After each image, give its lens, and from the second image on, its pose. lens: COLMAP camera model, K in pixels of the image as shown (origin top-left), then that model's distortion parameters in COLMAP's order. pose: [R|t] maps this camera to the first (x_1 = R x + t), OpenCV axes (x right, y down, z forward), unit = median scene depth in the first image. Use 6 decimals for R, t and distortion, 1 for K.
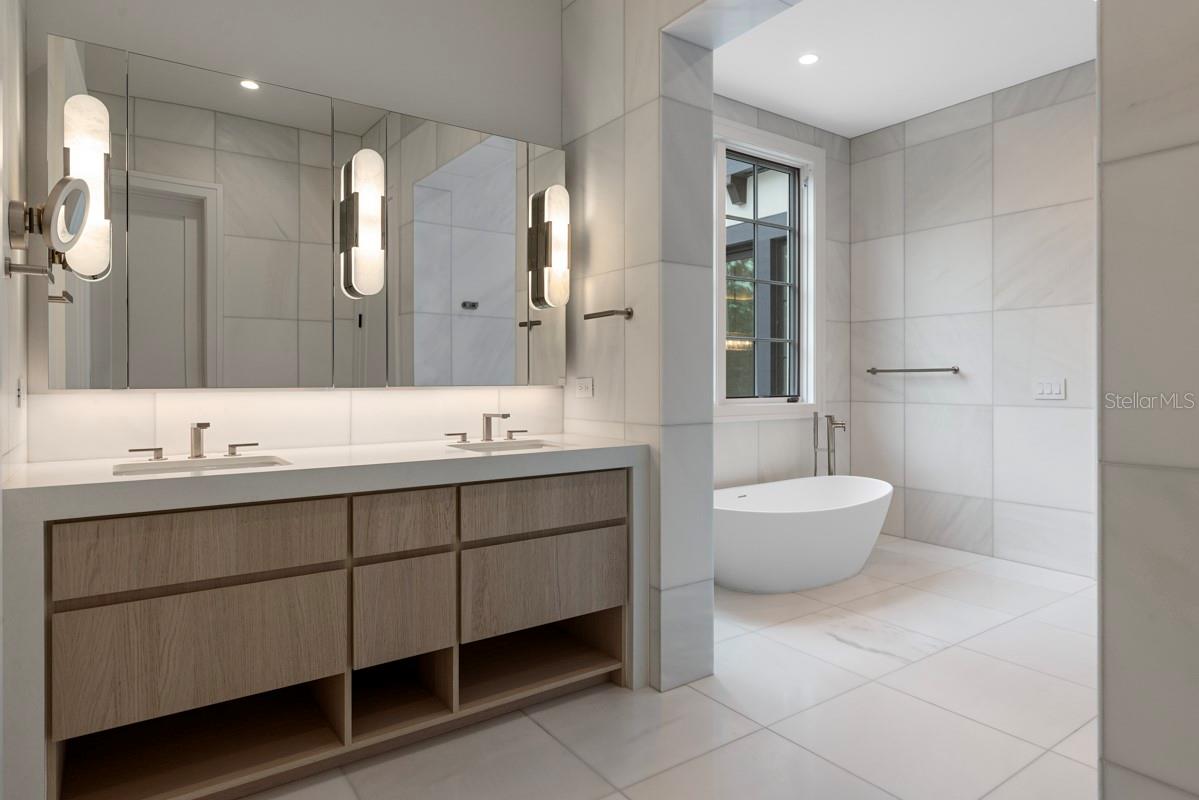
lens RADIAL K [[703.7, 0, 600.3], [0, 703.7, 390.9], [0, 0, 1]] dist [0.009480, 0.001147]
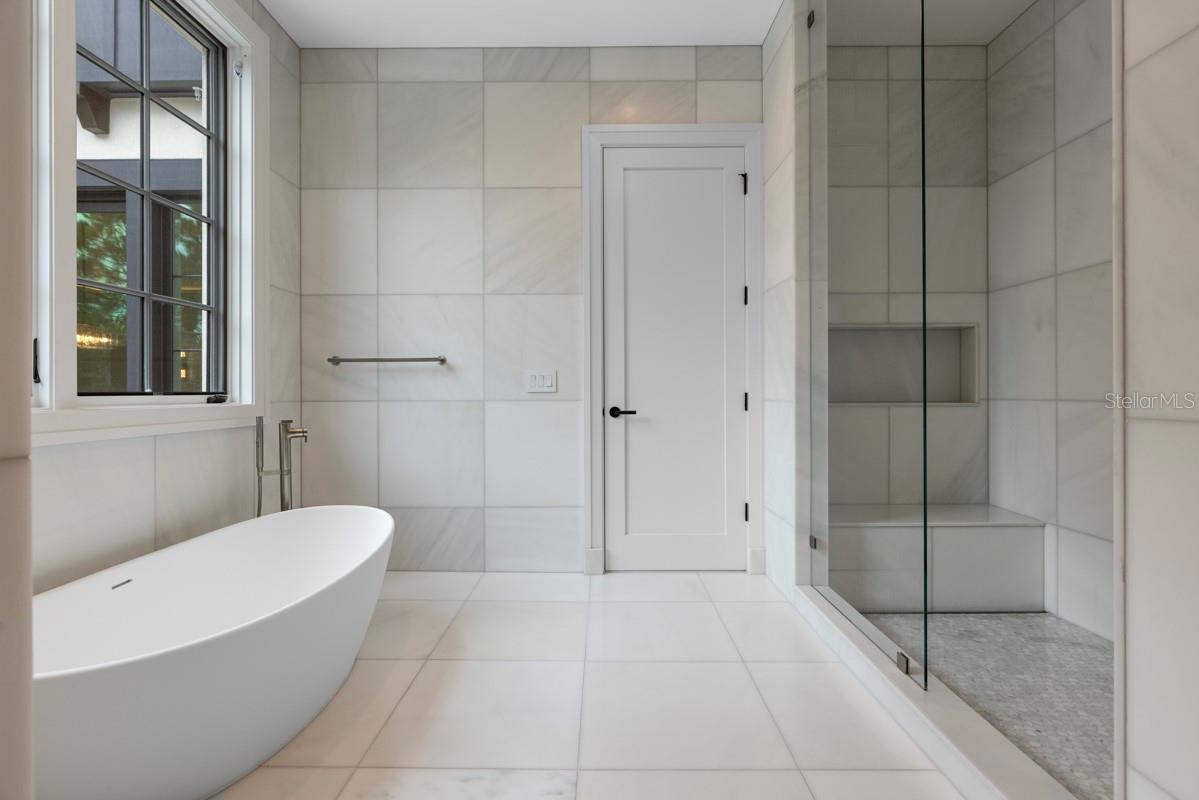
lens RADIAL K [[563.0, 0, 611.9], [0, 563.0, 385.3], [0, 0, 1]] dist [-0.000999, 0.000288]
pose [[0.585493, 0.005347, 0.810660, 0.070031], [0.014004, 0.999762, -0.016709, 0.013875], [-0.810557, 0.021136, 0.585279, 0.413225]]
